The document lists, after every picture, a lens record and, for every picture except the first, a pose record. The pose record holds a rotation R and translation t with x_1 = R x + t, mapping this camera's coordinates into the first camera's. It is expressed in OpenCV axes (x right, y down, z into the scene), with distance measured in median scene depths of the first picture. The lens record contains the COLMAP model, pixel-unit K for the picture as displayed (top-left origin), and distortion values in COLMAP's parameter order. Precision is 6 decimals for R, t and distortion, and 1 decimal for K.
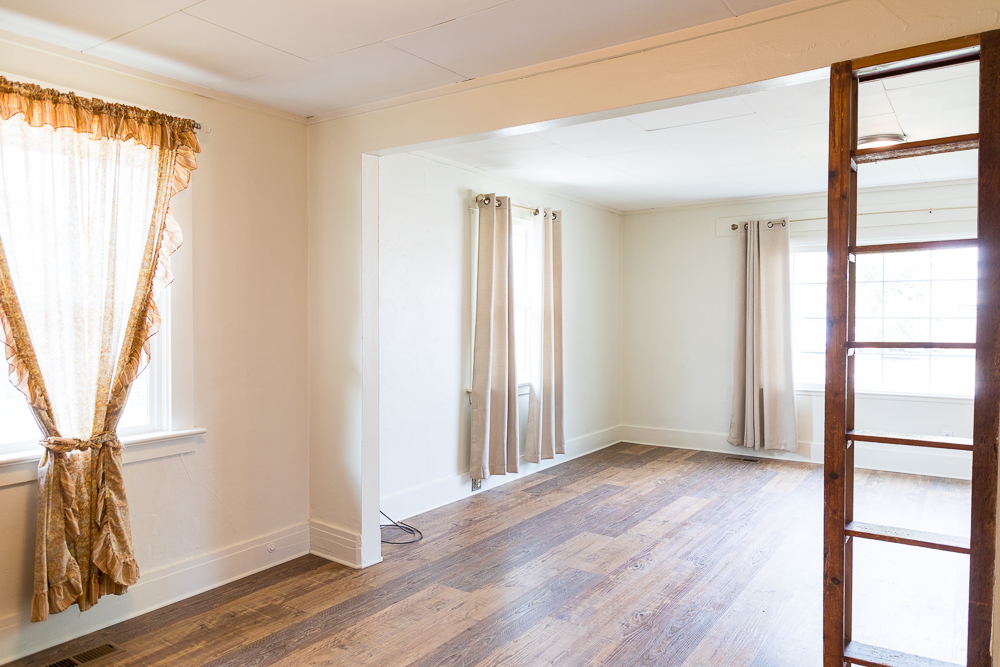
lens RADIAL K [[682.1, 0, 500.0], [0, 682.1, 333.5], [0, 0, 1]] dist [-0.002503, -0.000736]
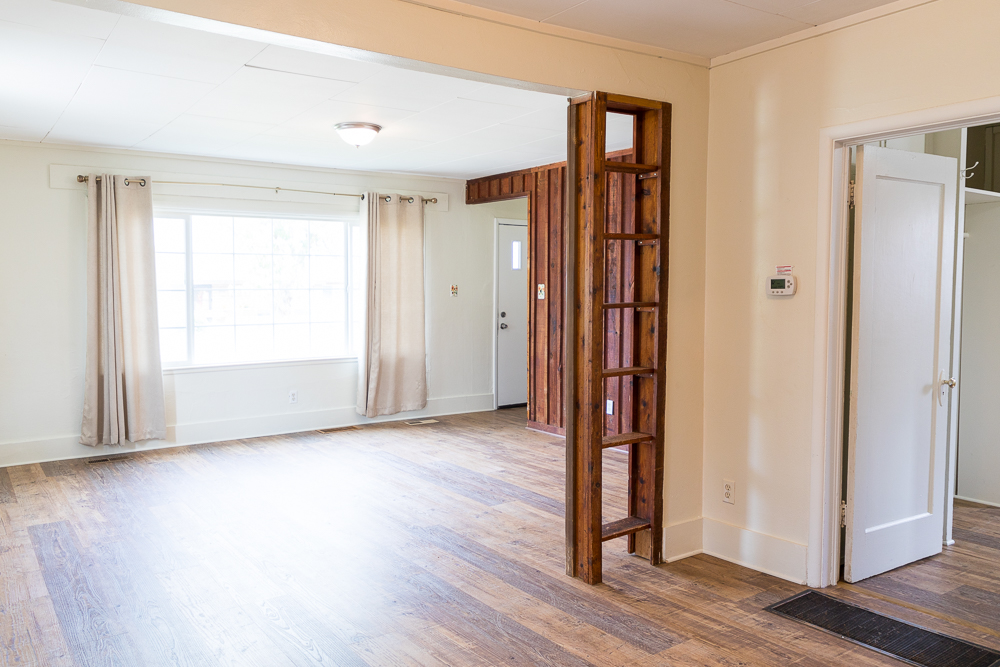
lens RADIAL K [[762.0, 0, 472.5], [0, 762.0, 332.7], [0, 0, 1]] dist [-0.007489, -0.002305]
pose [[0.355055, -0.058498, 0.933013, -0.518469], [0.030940, 0.998229, 0.050813, -0.007347], [-0.934333, 0.010826, 0.356236, 0.368479]]
